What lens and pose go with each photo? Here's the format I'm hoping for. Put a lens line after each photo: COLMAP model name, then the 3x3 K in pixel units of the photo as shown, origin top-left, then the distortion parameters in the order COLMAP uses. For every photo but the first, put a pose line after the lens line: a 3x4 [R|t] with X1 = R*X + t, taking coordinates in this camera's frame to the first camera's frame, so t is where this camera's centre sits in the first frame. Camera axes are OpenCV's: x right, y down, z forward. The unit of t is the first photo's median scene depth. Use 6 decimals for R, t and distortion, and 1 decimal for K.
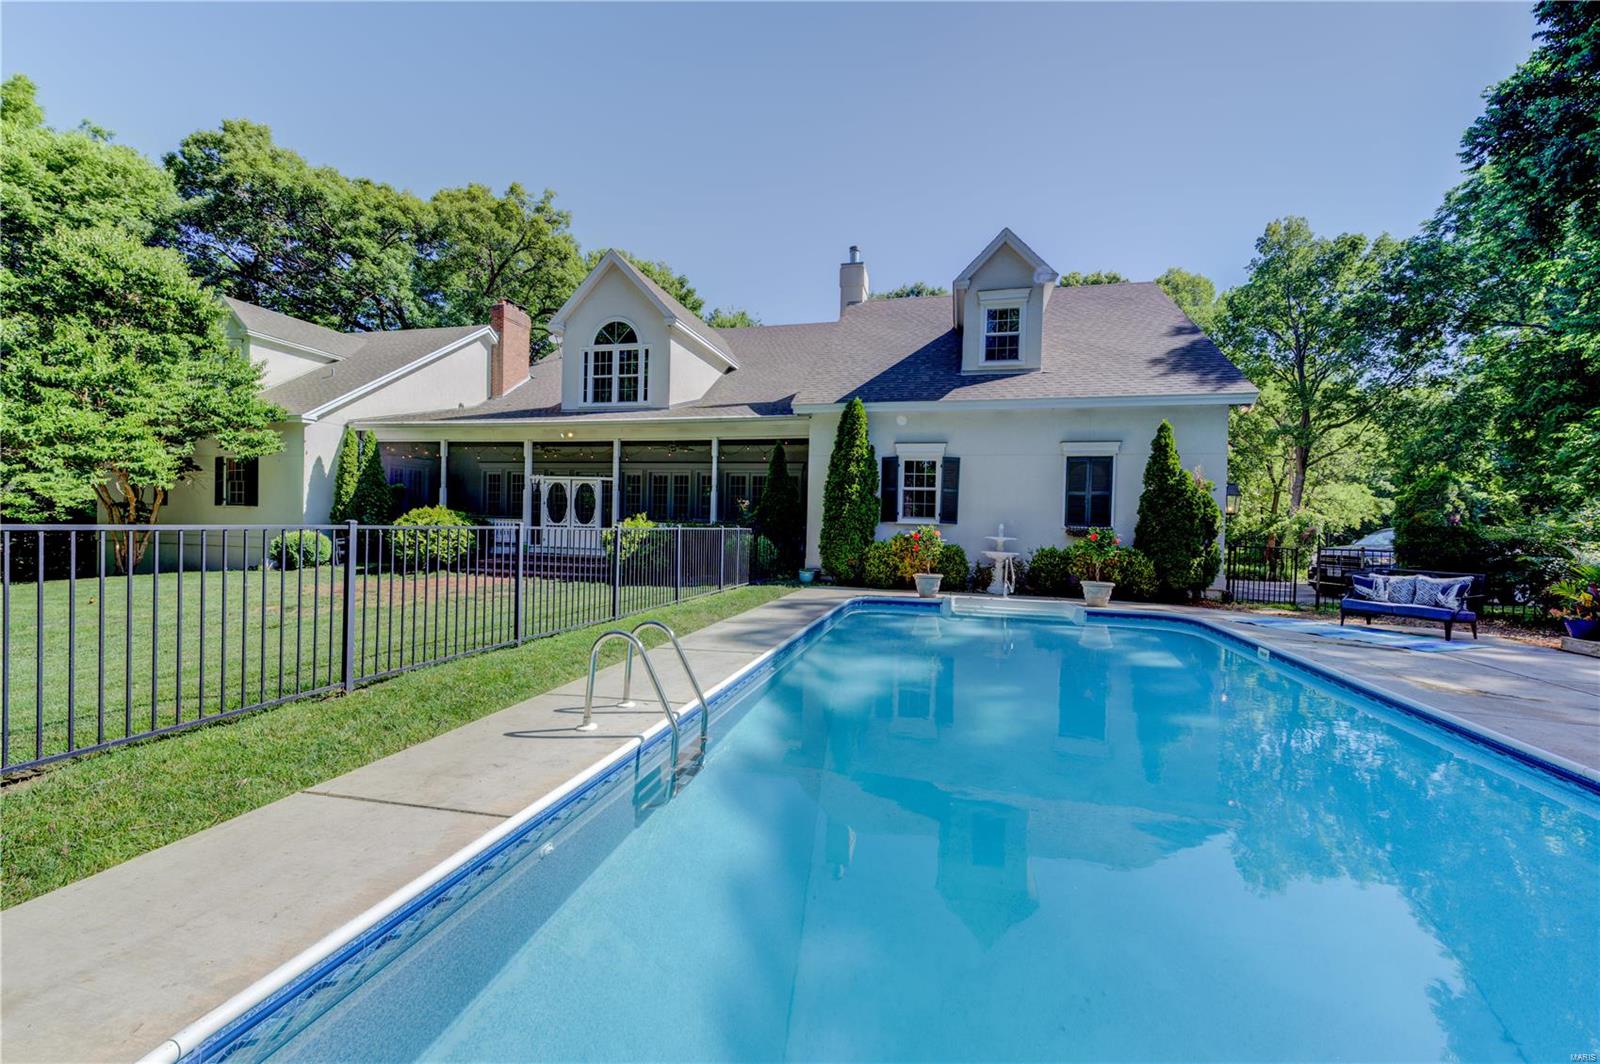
lens RADIAL K [[623.7, 0, 796.4], [0, 623.7, 530.8], [0, 0, 1]] dist [0.003106, -0.000426]
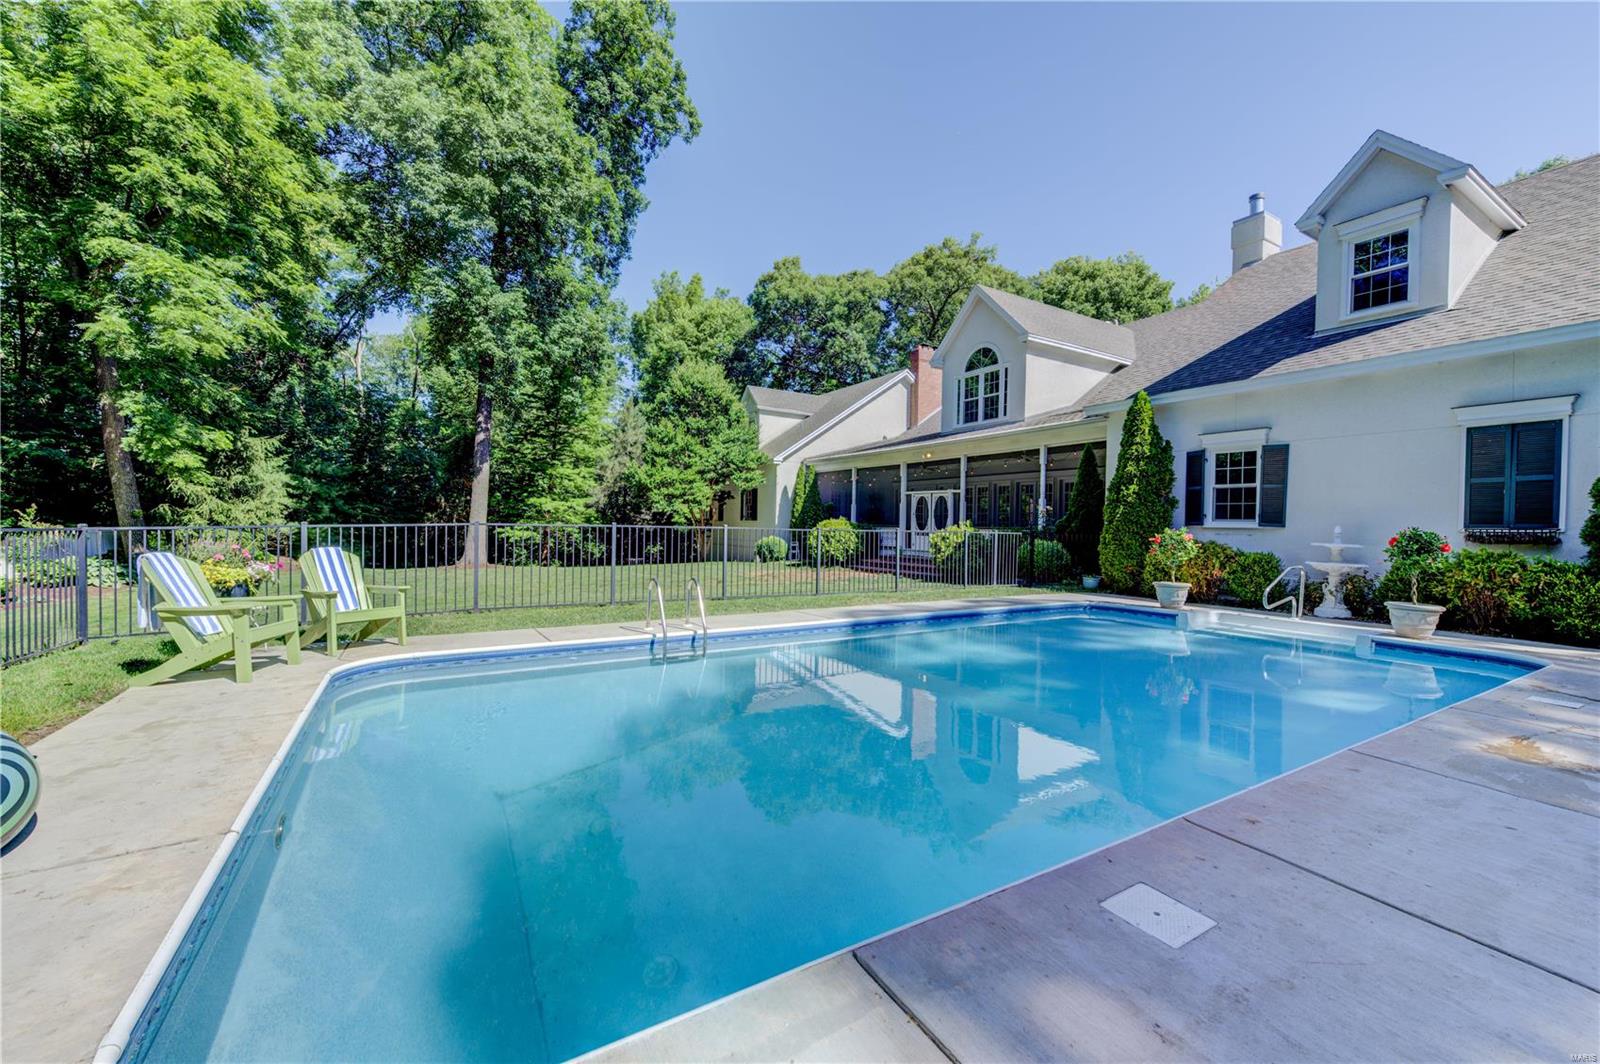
lens RADIAL K [[623.7, 0, 796.4], [0, 623.7, 530.8], [0, 0, 1]] dist [0.003106, -0.000426]
pose [[0.709230, -0.004983, -0.704960, 0.279508], [-0.008875, 0.999833, -0.015997, 0.008982], [0.704922, 0.017602, 0.709067, -0.007834]]
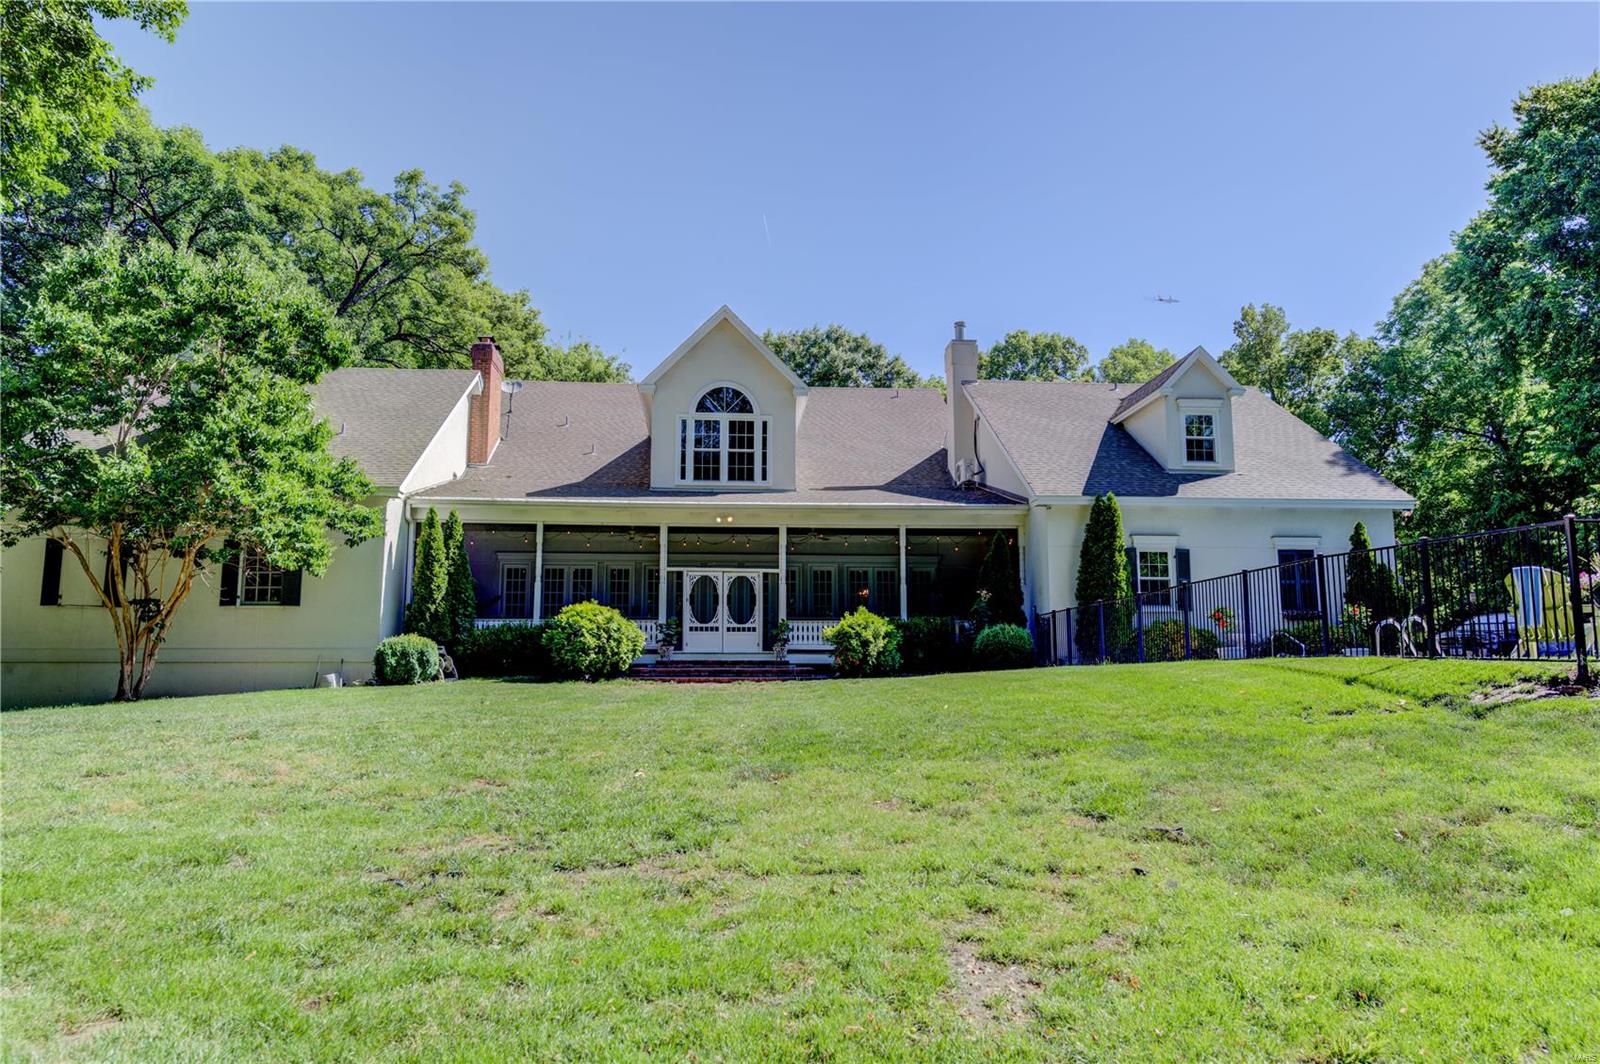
lens RADIAL K [[1049.1, 0, 801.7], [0, 1049.1, 535.0], [0, 0, 1]] dist [-0.005934, -0.002762]
pose [[0.945692, 0.019051, 0.324506, -0.707183], [0.028544, 0.989558, -0.141280, 0.069938], [-0.323809, 0.142870, 0.935273, -0.354023]]
